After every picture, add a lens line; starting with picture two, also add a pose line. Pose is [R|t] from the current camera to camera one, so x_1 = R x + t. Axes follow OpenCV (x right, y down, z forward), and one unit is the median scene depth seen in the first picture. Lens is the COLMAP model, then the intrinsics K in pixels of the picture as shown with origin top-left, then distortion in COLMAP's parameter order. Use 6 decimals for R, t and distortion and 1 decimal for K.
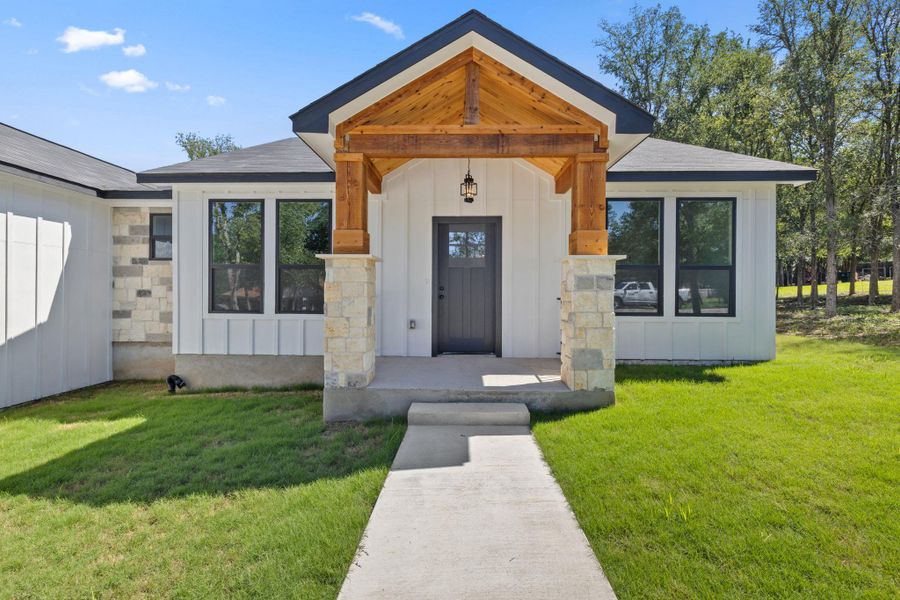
lens RADIAL K [[388.6, 0, 447.9], [0, 388.6, 295.2], [0, 0, 1]] dist [-0.004334, -0.000467]
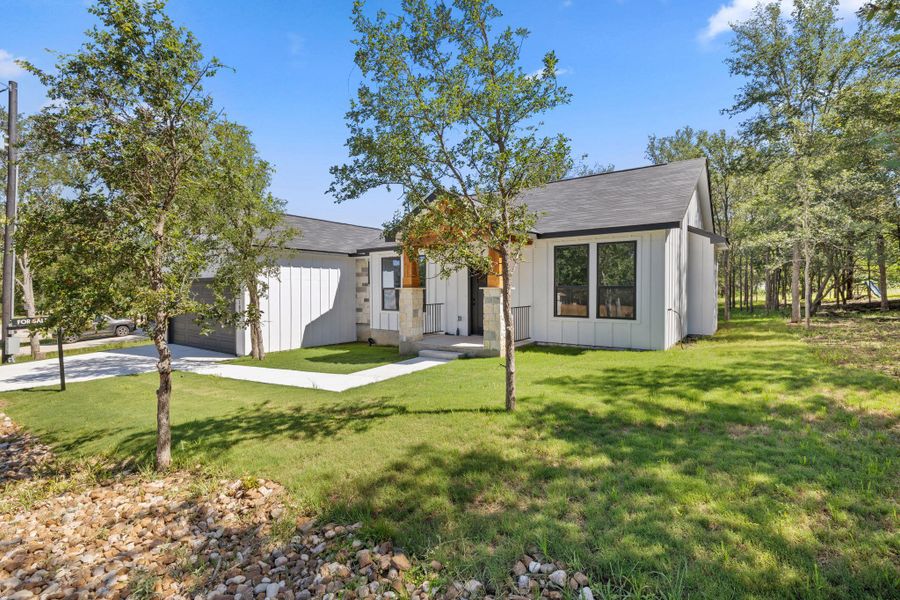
lens RADIAL K [[388.6, 0, 452.0], [0, 388.6, 299.3], [0, 0, 1]] dist [-0.004334, -0.000467]
pose [[0.839387, 0.005162, -0.543509, 0.795544], [0.001757, 0.999924, 0.012211, -0.036370], [0.543531, -0.011205, 0.839314, -0.542604]]
